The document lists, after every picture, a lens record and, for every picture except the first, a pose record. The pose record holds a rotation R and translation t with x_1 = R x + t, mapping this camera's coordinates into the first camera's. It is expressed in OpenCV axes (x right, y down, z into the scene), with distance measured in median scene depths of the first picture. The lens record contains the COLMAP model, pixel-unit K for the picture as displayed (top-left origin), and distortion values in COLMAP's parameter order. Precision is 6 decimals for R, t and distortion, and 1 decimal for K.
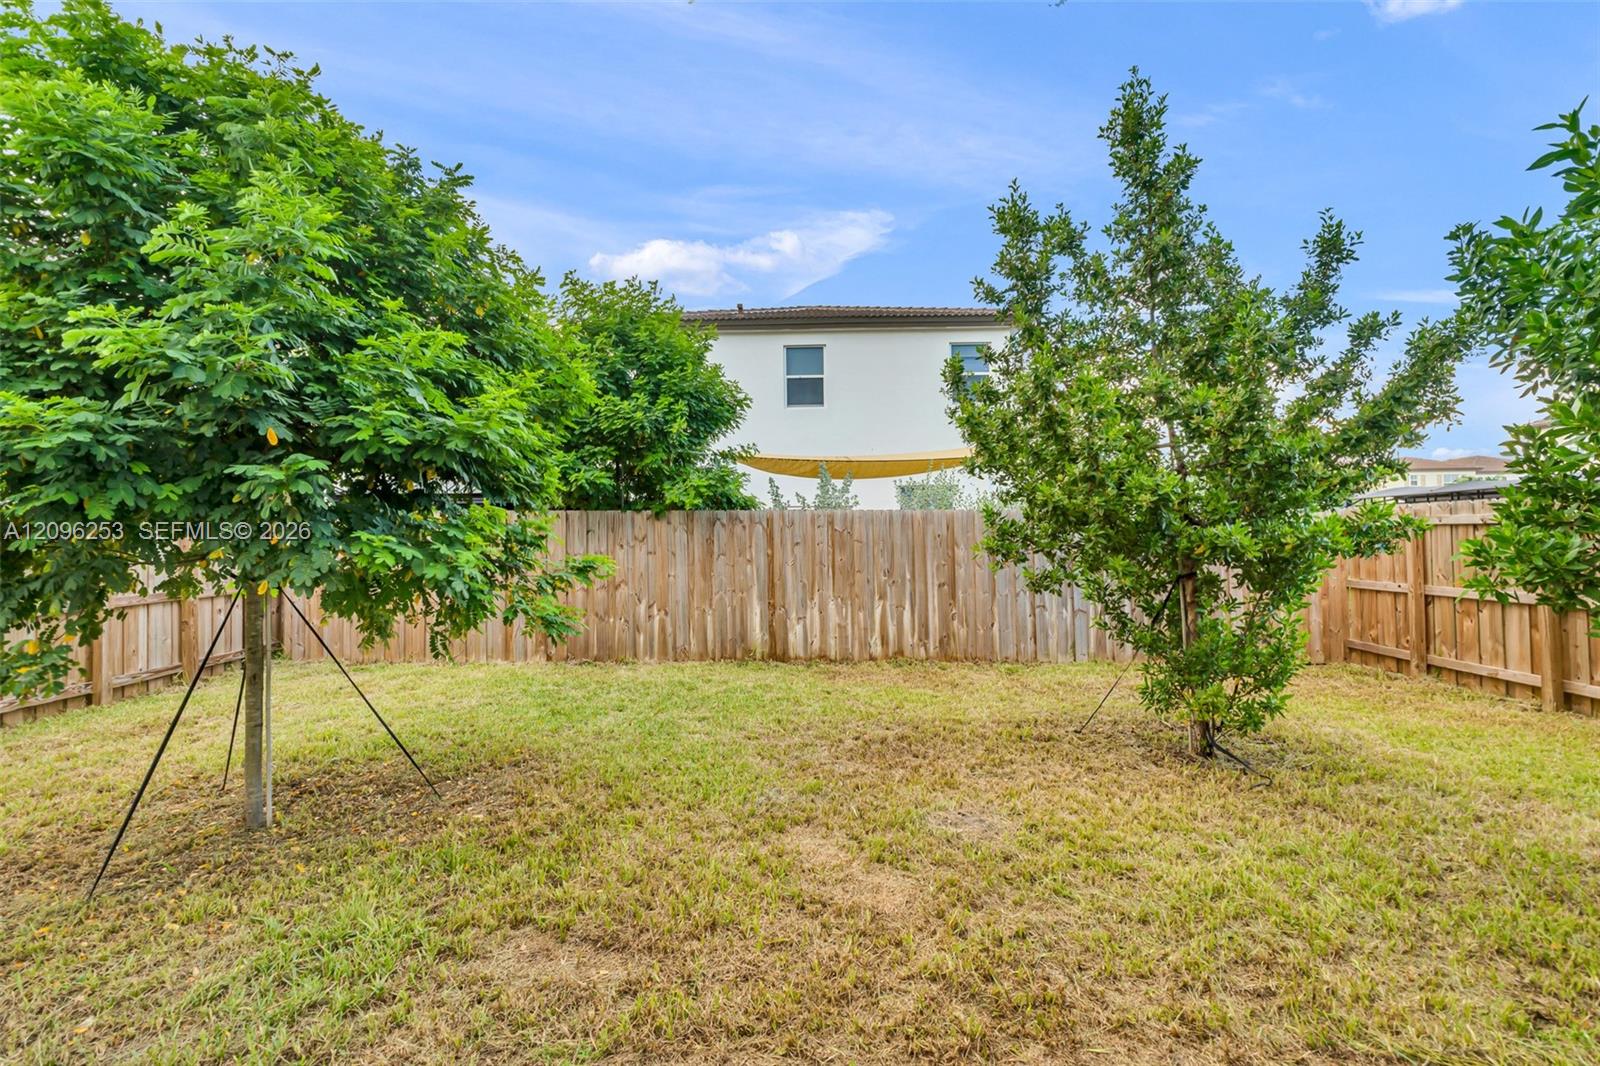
lens RADIAL K [[685.2, 0, 805.4], [0, 685.2, 524.0], [0, 0, 1]] dist [-0.001352, -0.000029]
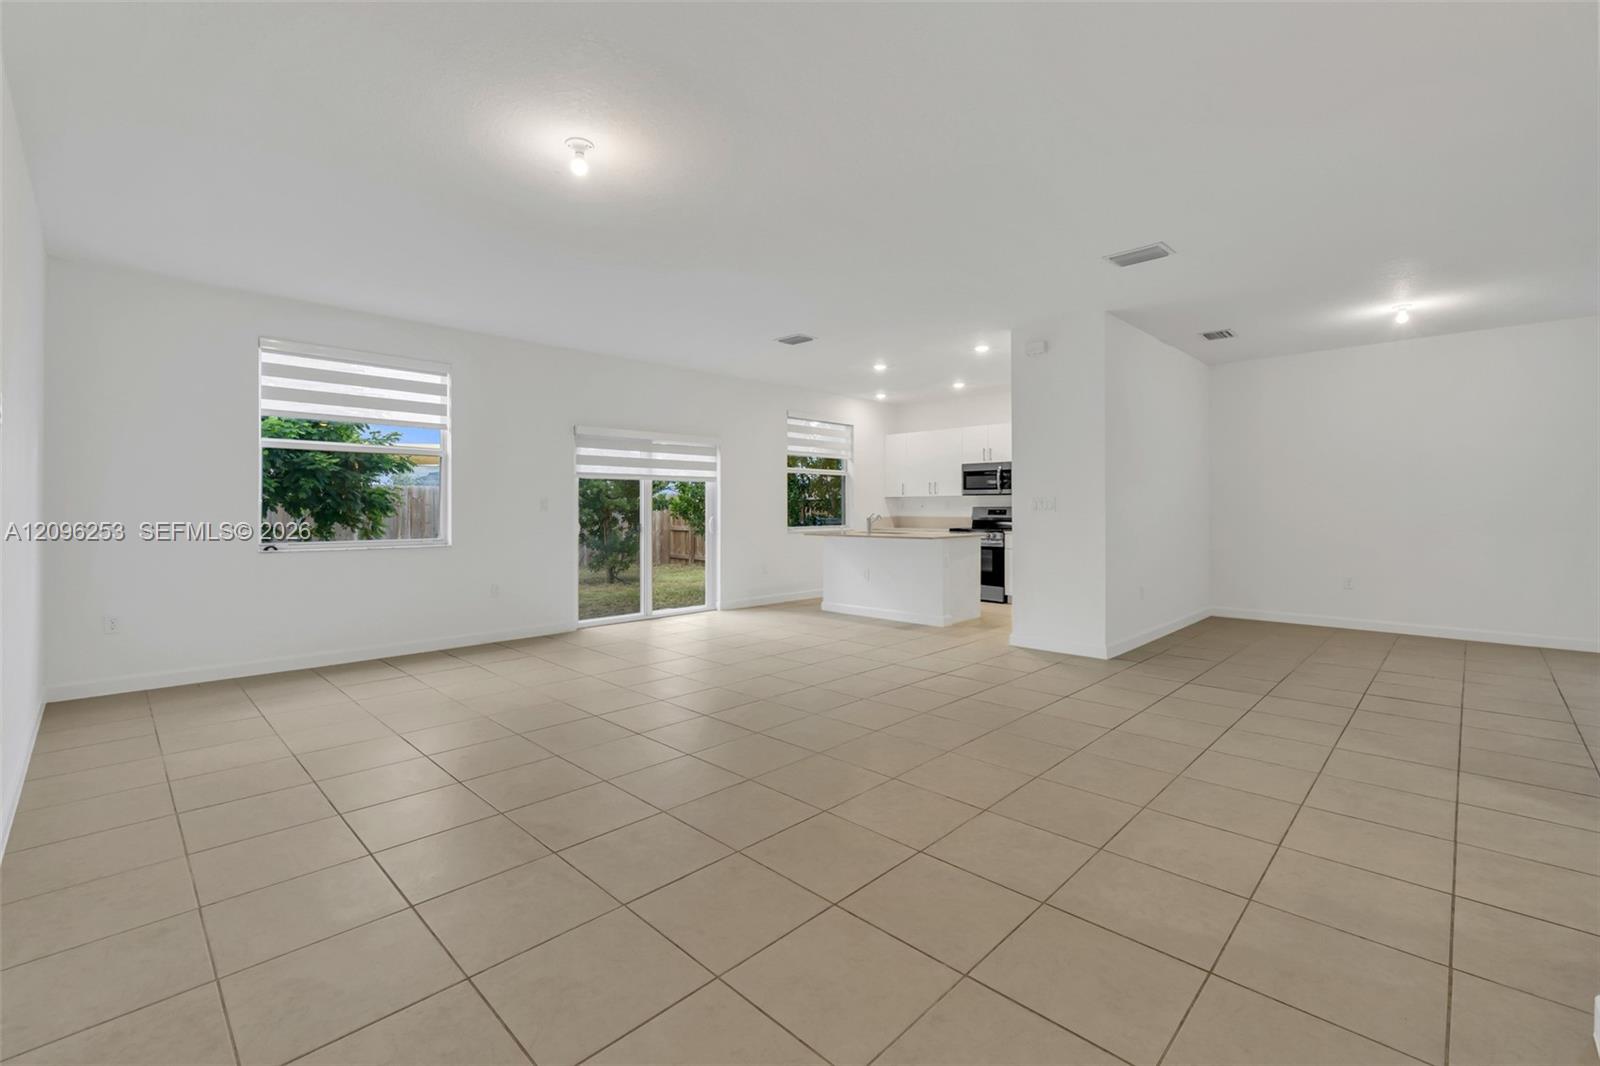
lens RADIAL K [[685.2, 0, 805.4], [0, 685.2, 524.0], [0, 0, 1]] dist [-0.001352, -0.000029]
pose [[0.692818, -0.005295, 0.721093, -0.827679], [-0.018722, 0.999504, 0.025328, 0.016619], [-0.720870, -0.031048, 0.692375, -1.402564]]
